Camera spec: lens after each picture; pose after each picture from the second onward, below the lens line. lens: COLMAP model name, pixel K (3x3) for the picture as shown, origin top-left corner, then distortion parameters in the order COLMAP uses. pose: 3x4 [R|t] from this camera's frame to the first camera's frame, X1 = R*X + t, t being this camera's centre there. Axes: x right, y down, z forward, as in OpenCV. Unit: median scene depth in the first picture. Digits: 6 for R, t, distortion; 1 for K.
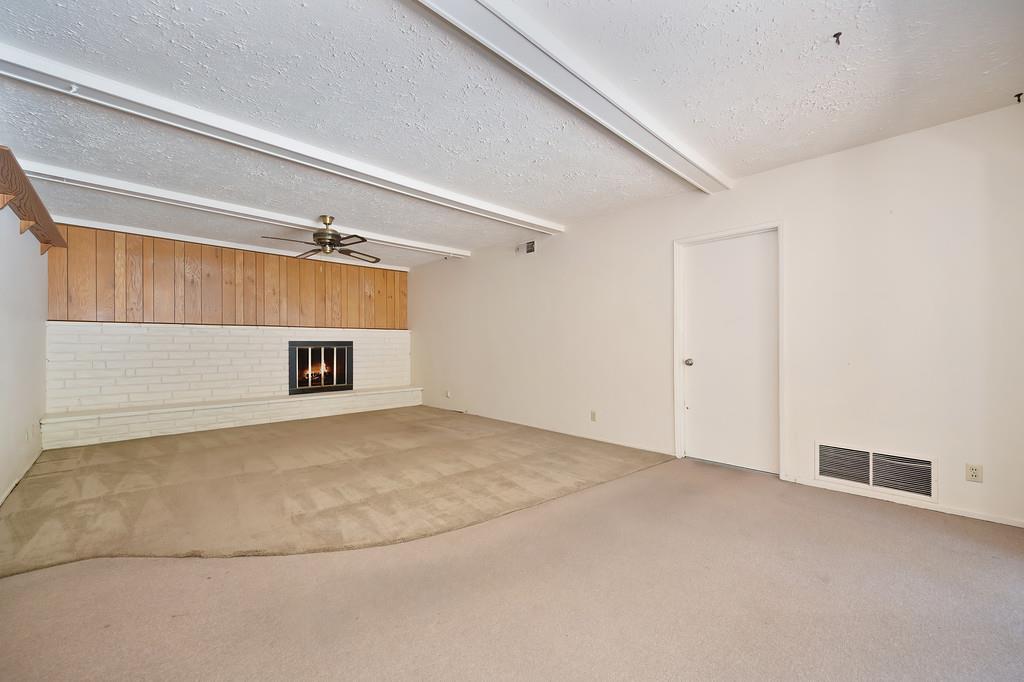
lens RADIAL K [[403.8, 0, 514.7], [0, 403.8, 345.2], [0, 0, 1]] dist [-0.007206, 0.000734]
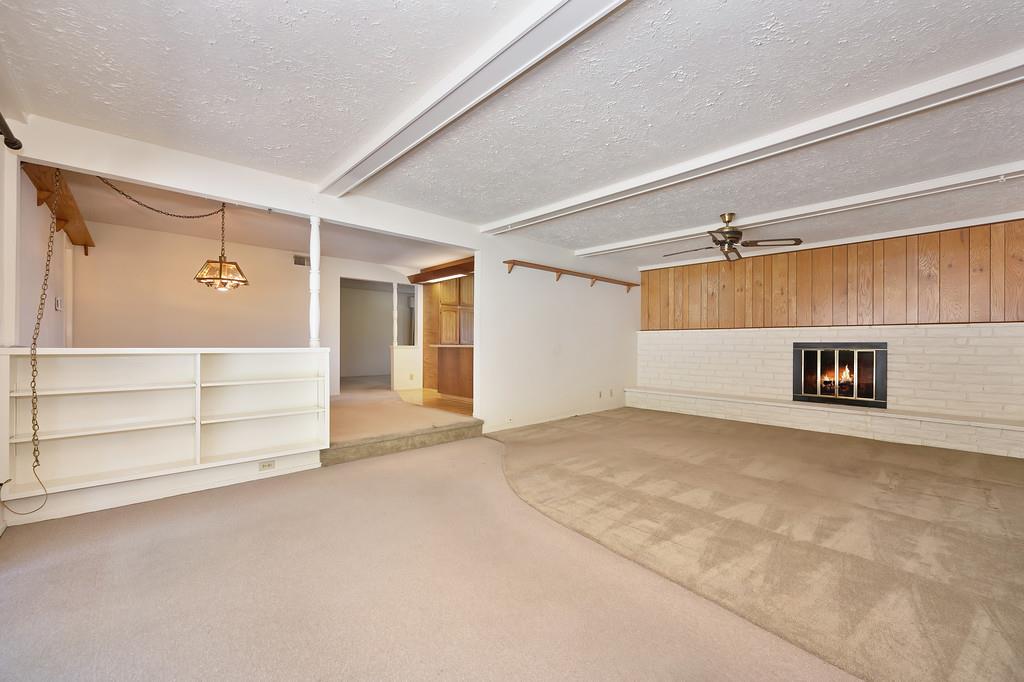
lens RADIAL K [[403.8, 0, 514.6], [0, 403.8, 341.6], [0, 0, 1]] dist [-0.007206, 0.000734]
pose [[-0.018835, -0.005668, -0.999807, 0.394450], [-0.008508, 0.999949, -0.005509, -0.001995], [0.999786, 0.008402, -0.018882, 0.389803]]
